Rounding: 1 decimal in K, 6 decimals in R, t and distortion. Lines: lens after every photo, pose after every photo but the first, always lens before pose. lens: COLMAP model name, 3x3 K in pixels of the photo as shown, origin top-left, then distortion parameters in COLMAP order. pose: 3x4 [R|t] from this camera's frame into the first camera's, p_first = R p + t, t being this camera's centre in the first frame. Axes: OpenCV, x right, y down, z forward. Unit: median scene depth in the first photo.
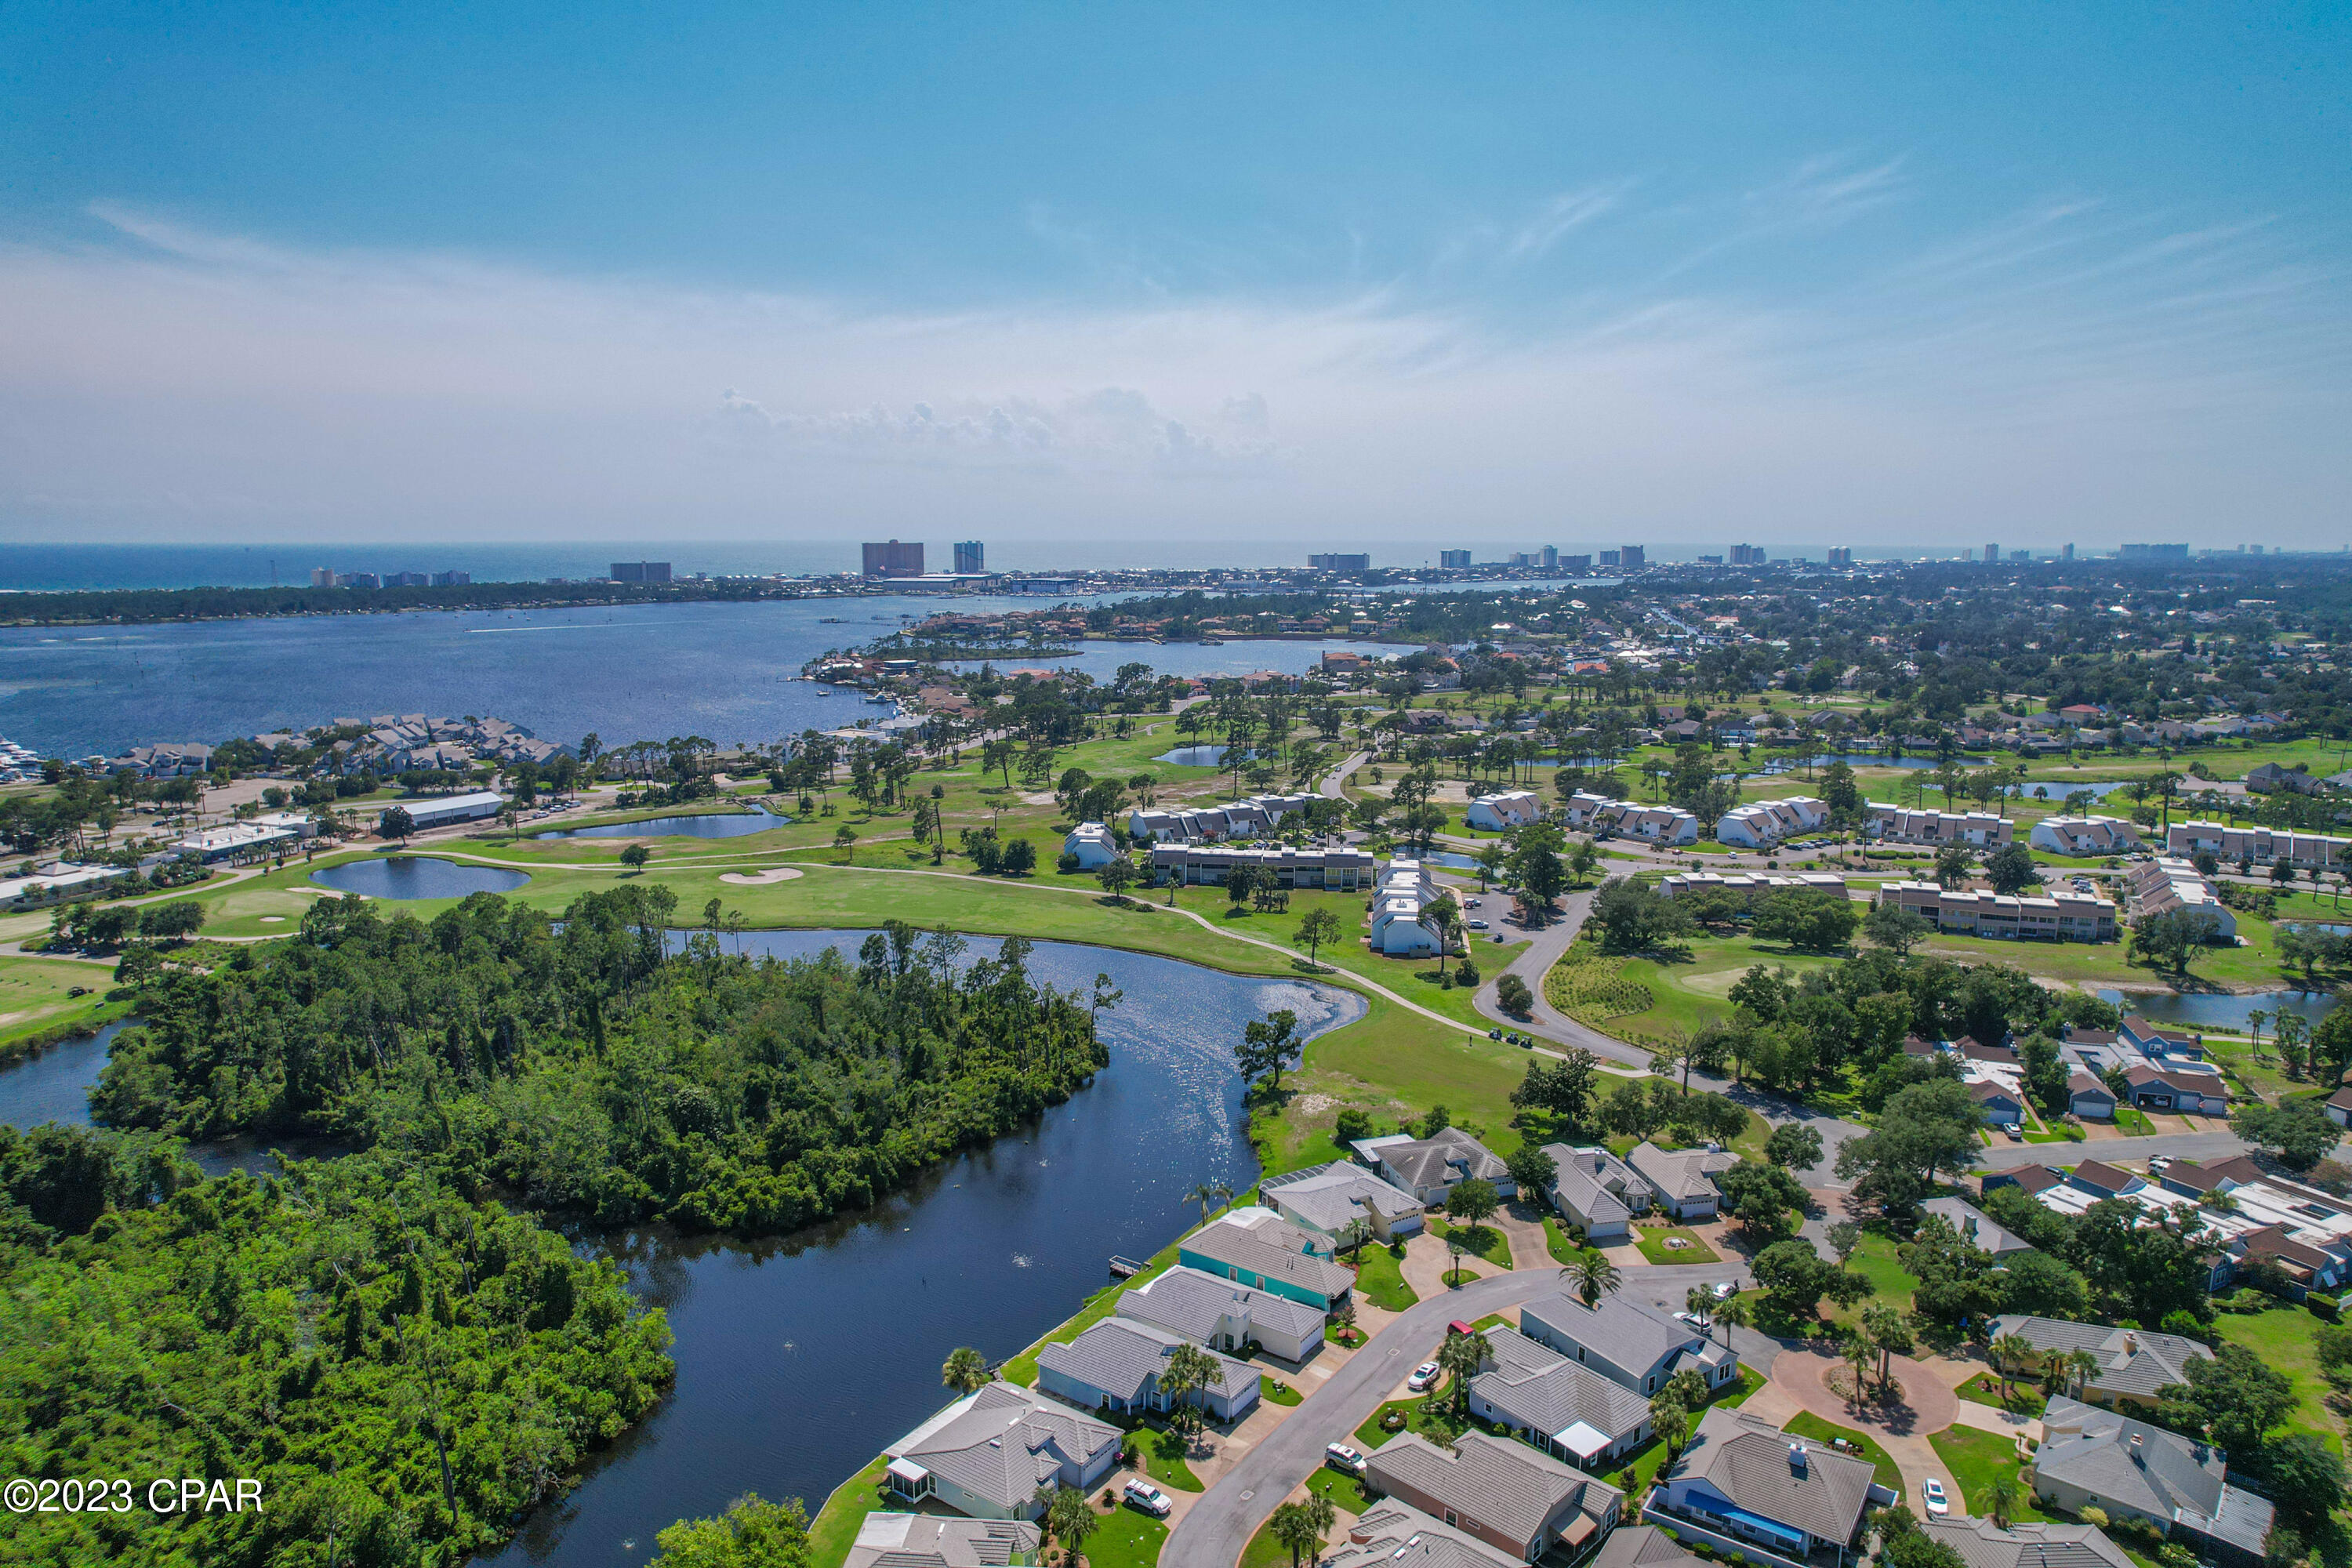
lens RADIAL K [[1497.6, 0, 1185.9], [0, 1497.6, 798.5], [0, 0, 1]] dist [-0.071680, 0.064091]
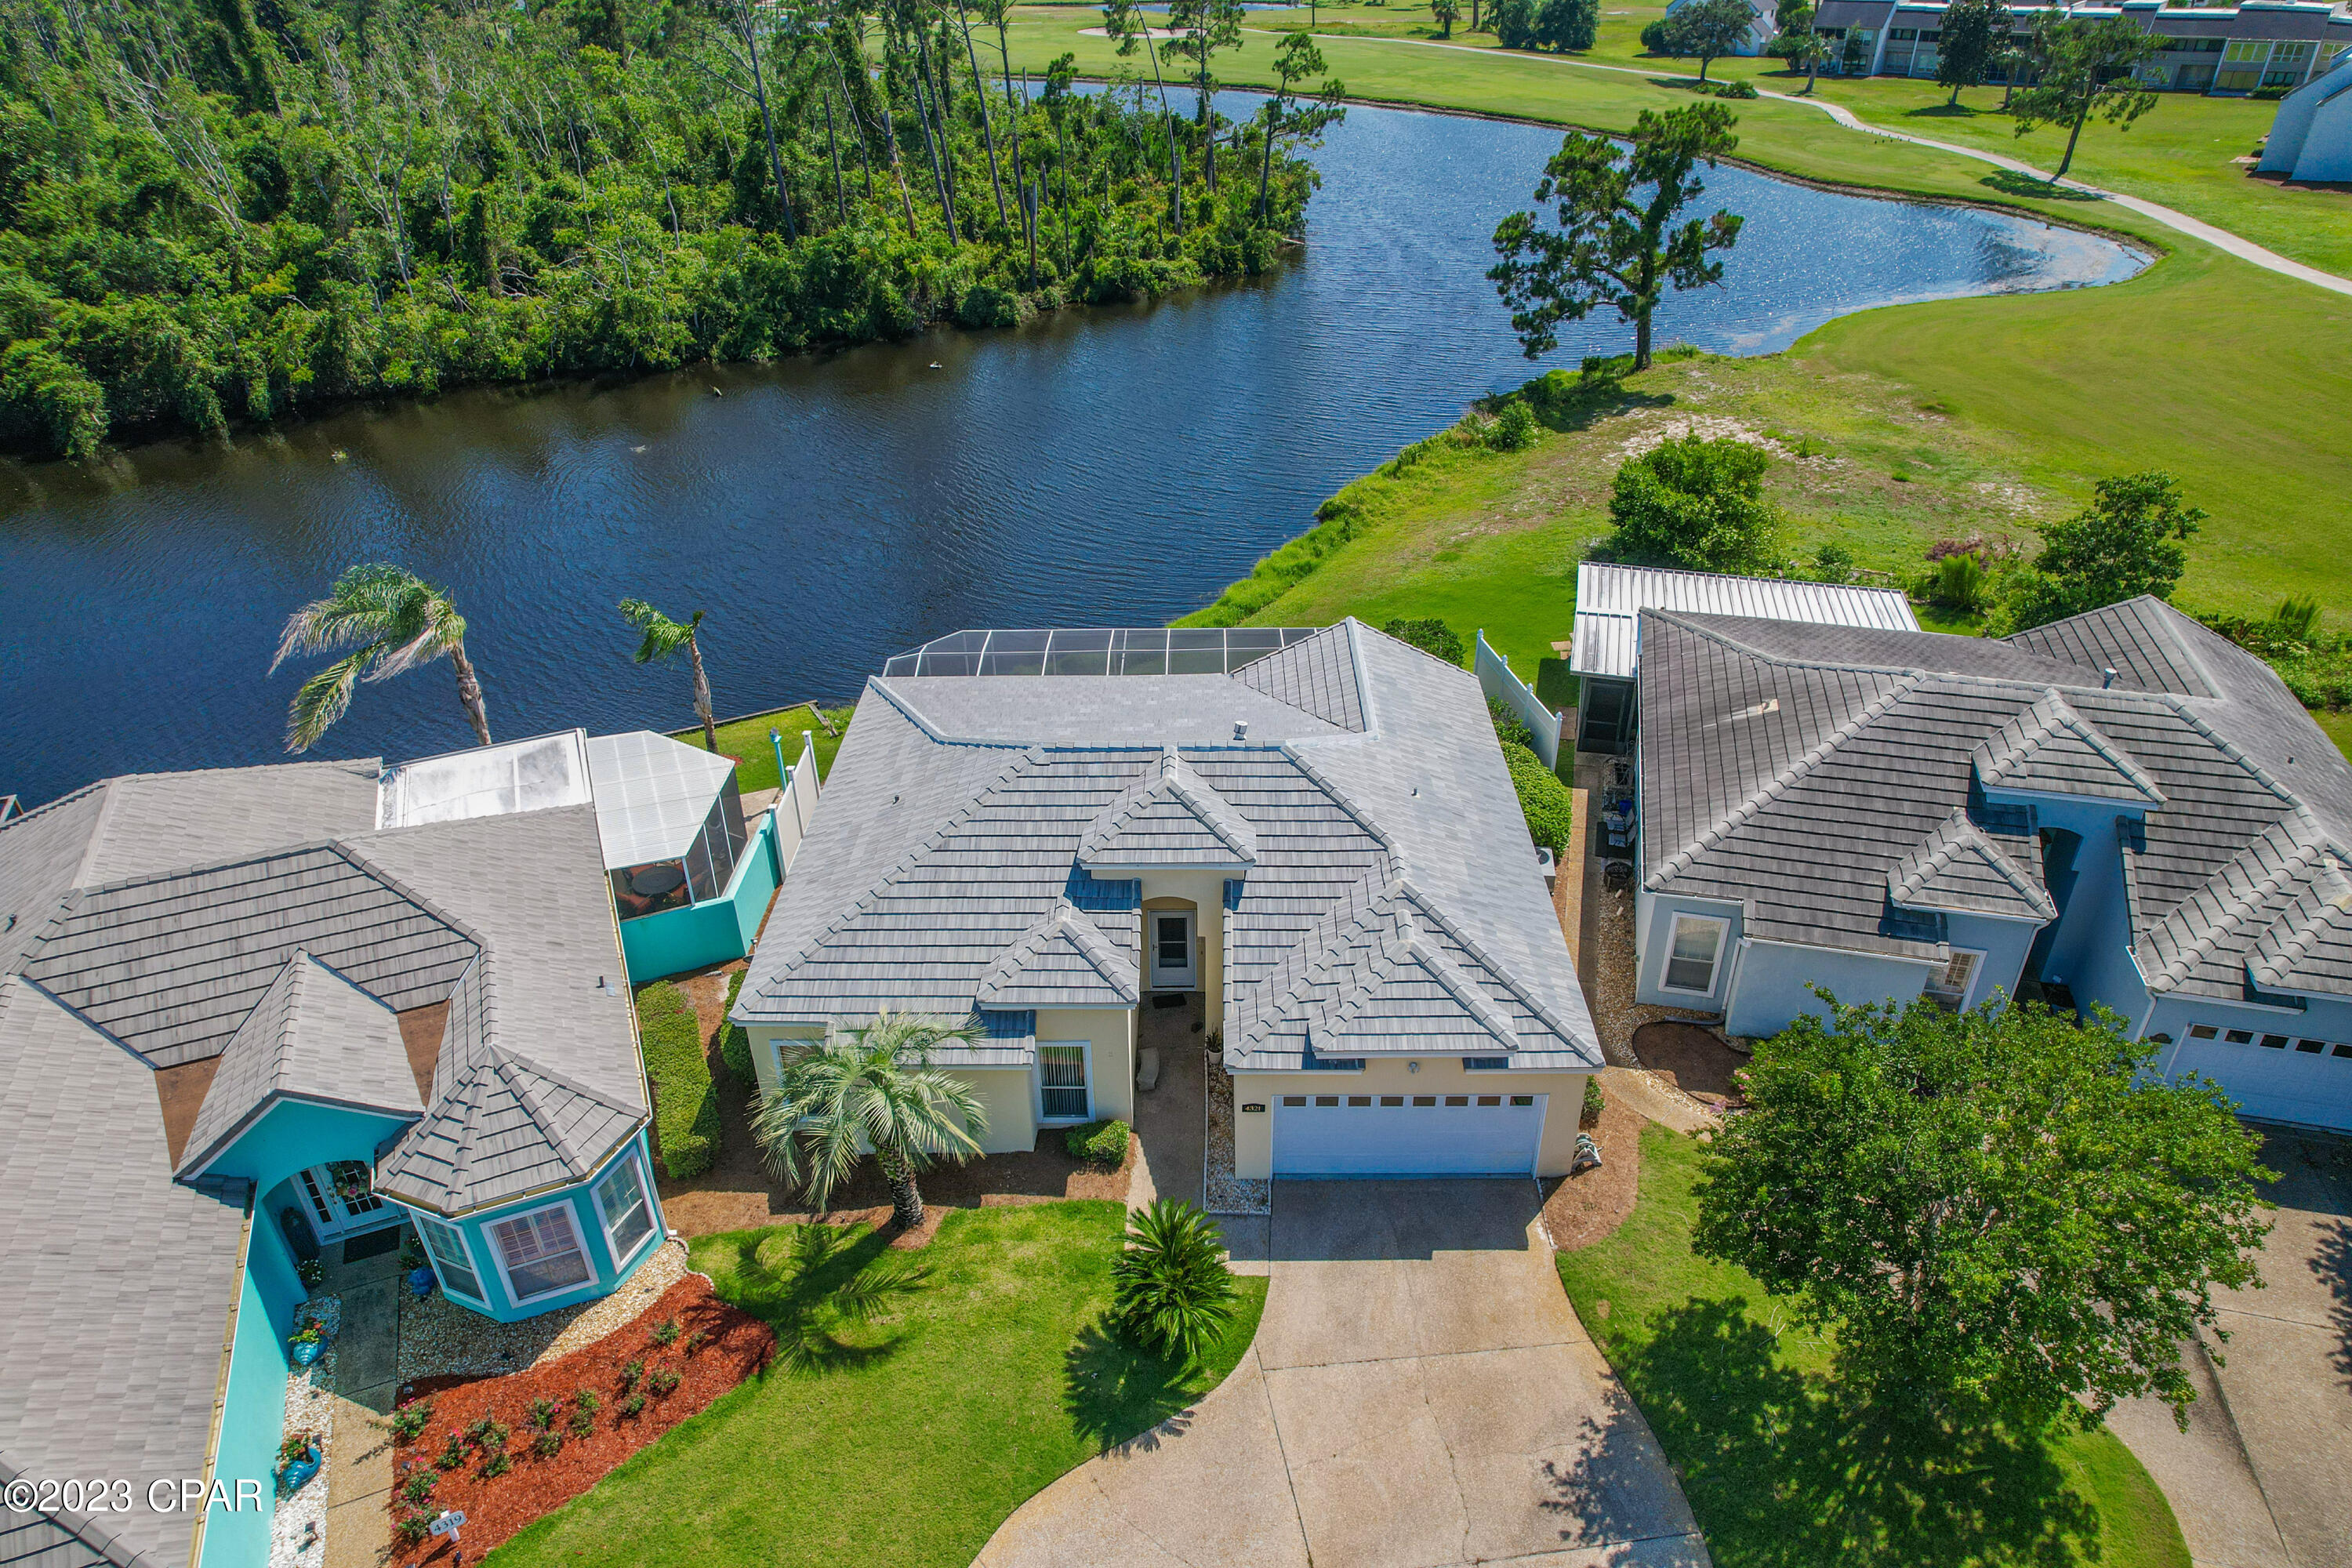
lens RADIAL K [[1497.6, 0, 1185.9], [0, 1497.6, 798.5], [0, 0, 1]] dist [-0.071680, 0.064091]
pose [[0.846056, 0.268340, -0.460633, 0.163763], [-0.076118, 0.916029, 0.393823, 0.179176], [0.527632, -0.298134, 0.795438, 0.781086]]
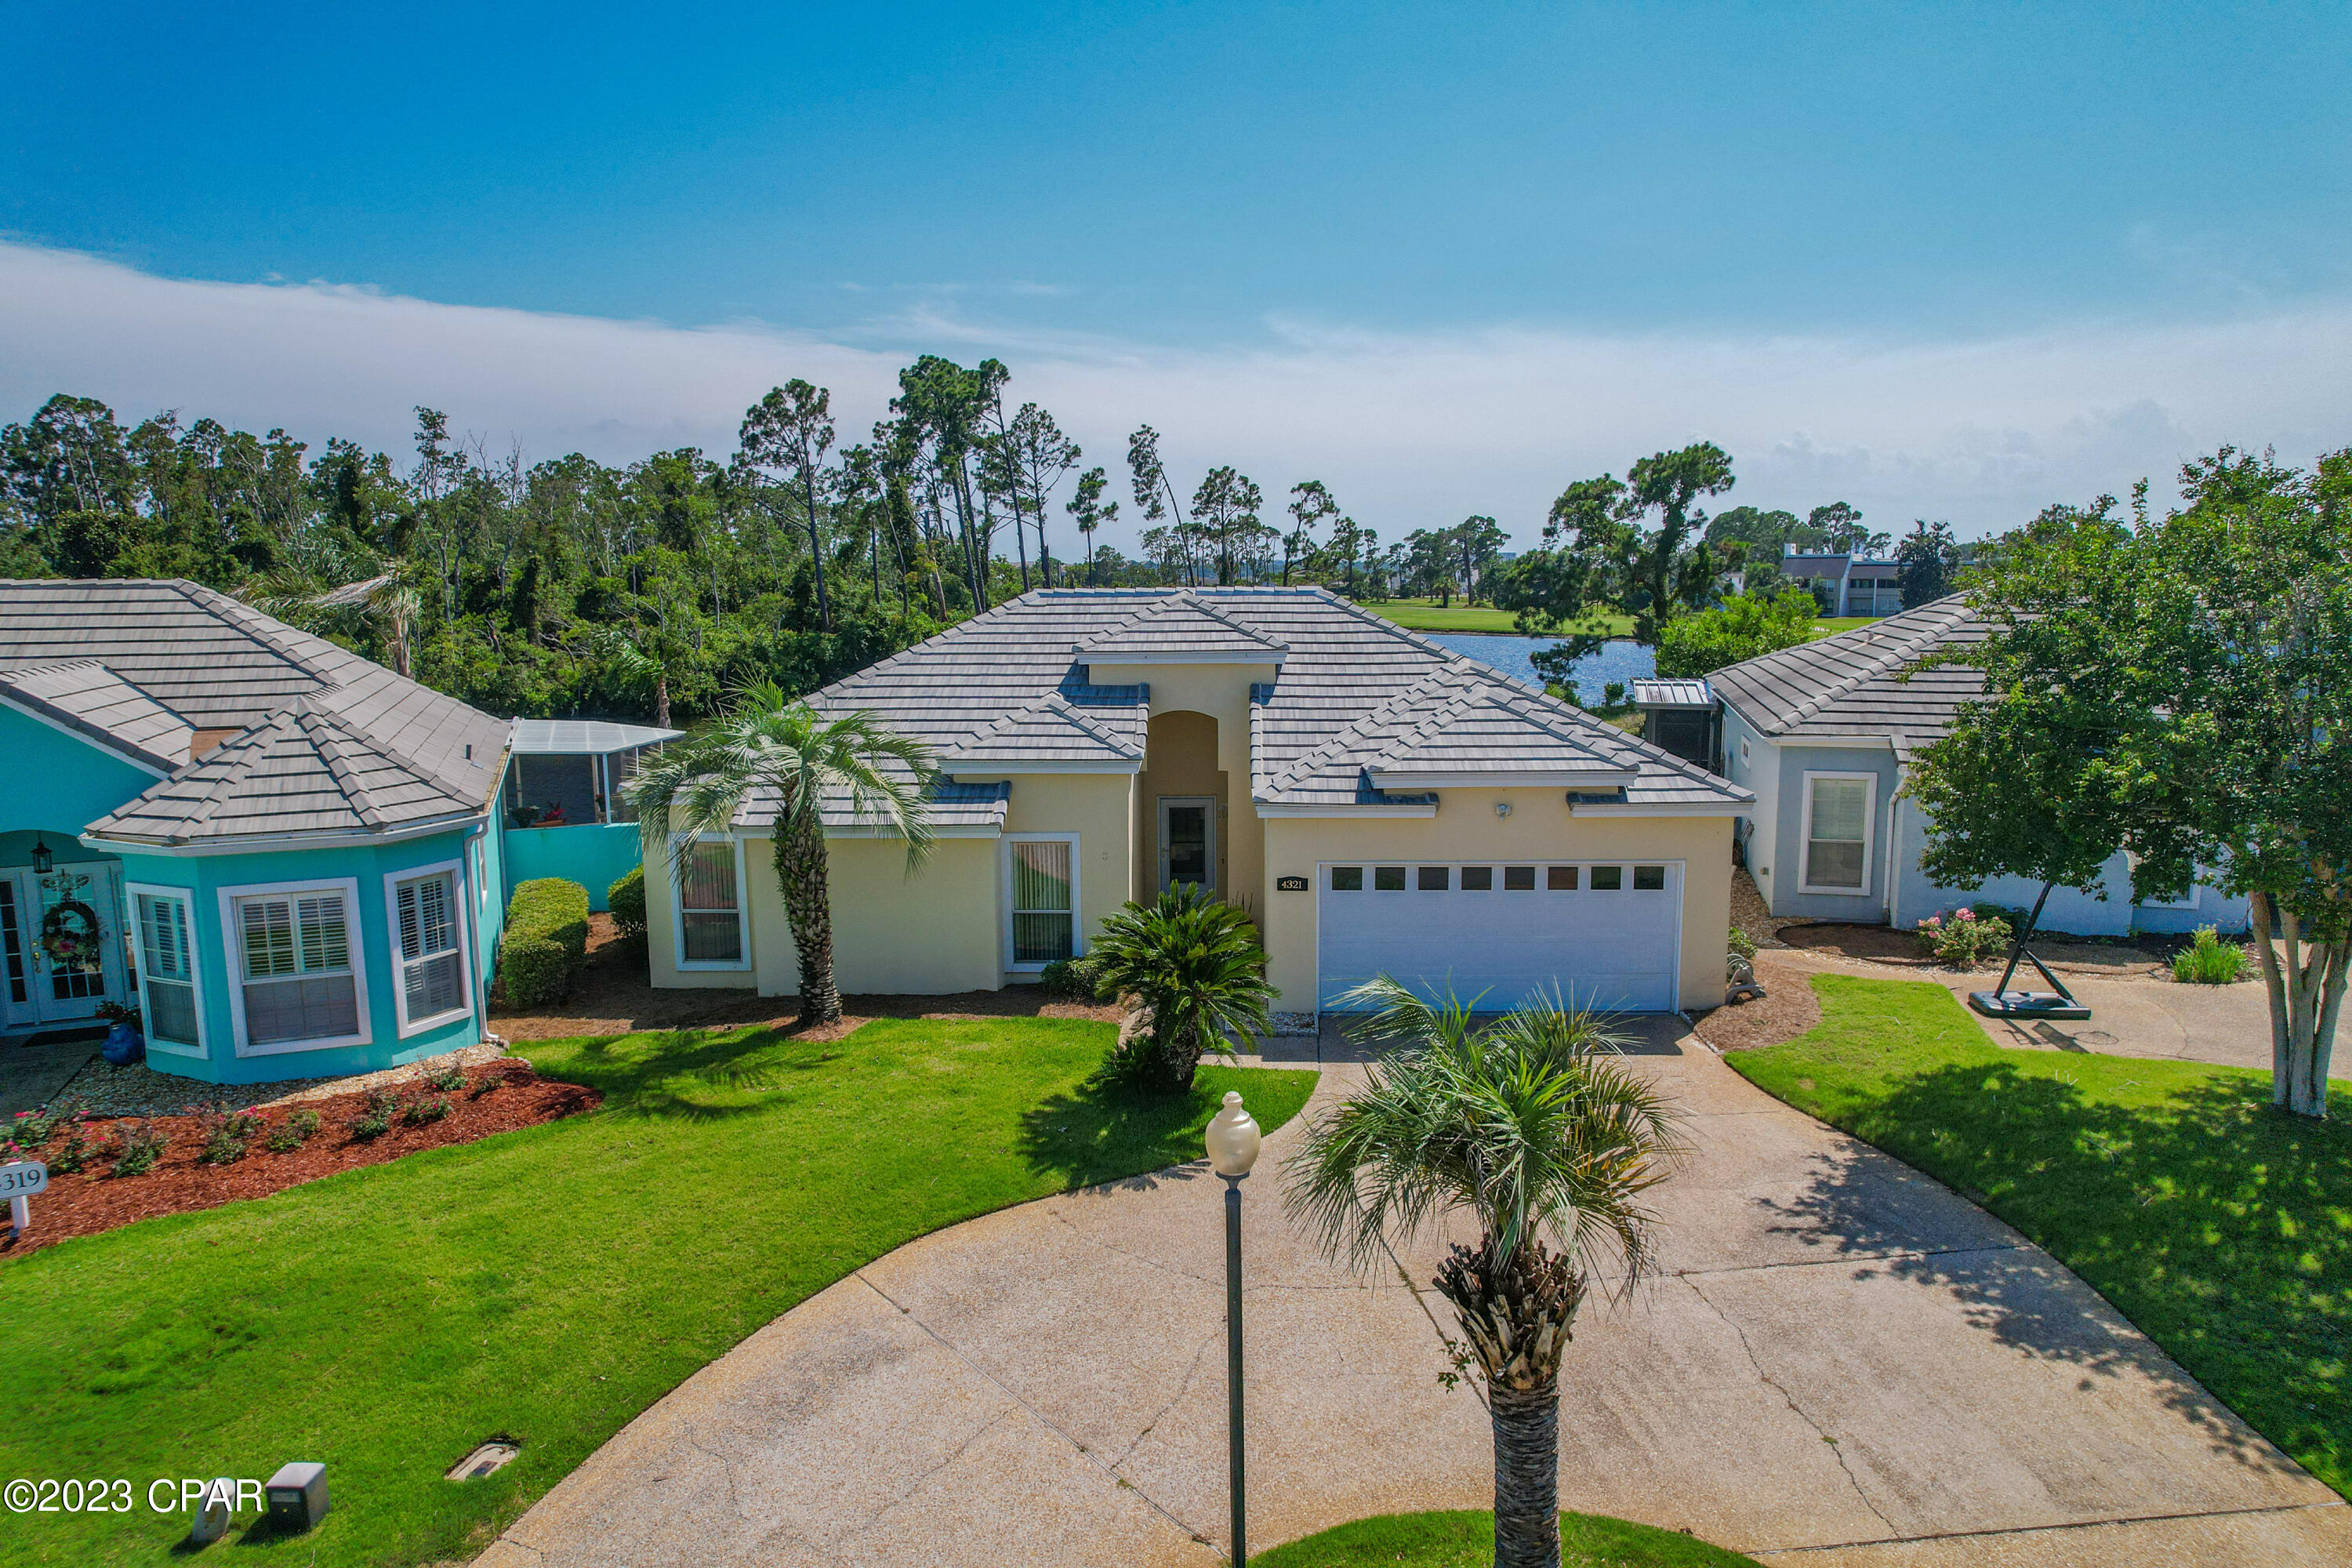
lens RADIAL K [[1497.6, 0, 1185.9], [0, 1497.6, 798.5], [0, 0, 1]] dist [-0.071680, 0.064091]
pose [[0.837975, 0.069843, -0.541221, 0.162843], [-0.081700, 0.996655, 0.002119, 0.245075], [0.539558, 0.042442, 0.840878, 0.792607]]
